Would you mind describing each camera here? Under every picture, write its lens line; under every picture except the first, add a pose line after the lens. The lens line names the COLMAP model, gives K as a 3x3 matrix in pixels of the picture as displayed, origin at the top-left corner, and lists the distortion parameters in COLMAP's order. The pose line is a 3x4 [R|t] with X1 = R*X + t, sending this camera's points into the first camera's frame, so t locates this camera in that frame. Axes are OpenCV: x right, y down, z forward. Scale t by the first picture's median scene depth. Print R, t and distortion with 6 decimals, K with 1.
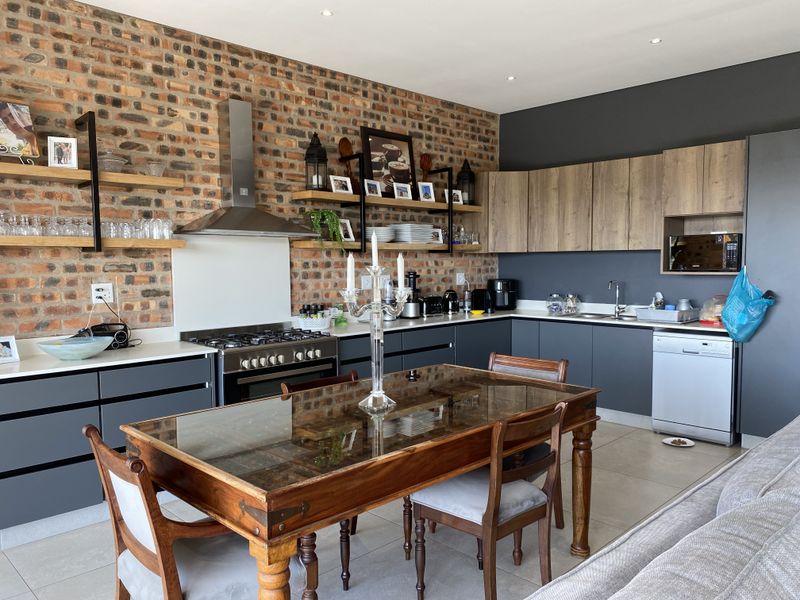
lens RADIAL K [[608.6, 0, 400.0], [0, 608.6, 300.0], [0, 0, 1]] dist [0.005585, -0.008833]
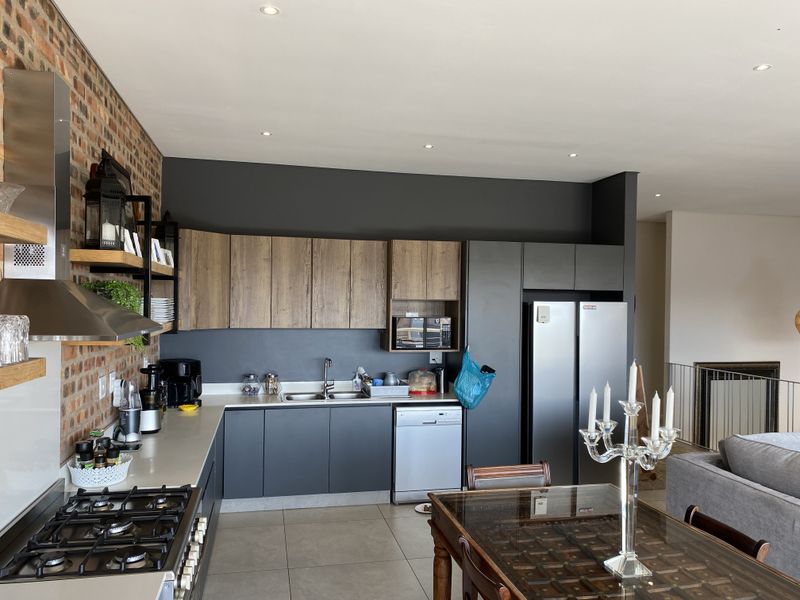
lens RADIAL K [[604.6, 0, 402.0], [0, 604.6, 304.0], [0, 0, 1]] dist [0.093918, -0.165885]
pose [[0.536607, 0.011663, 0.843752, -0.443048], [0.037160, 0.998608, -0.037436, -0.083167], [-0.843014, 0.051443, 0.535427, 0.386813]]
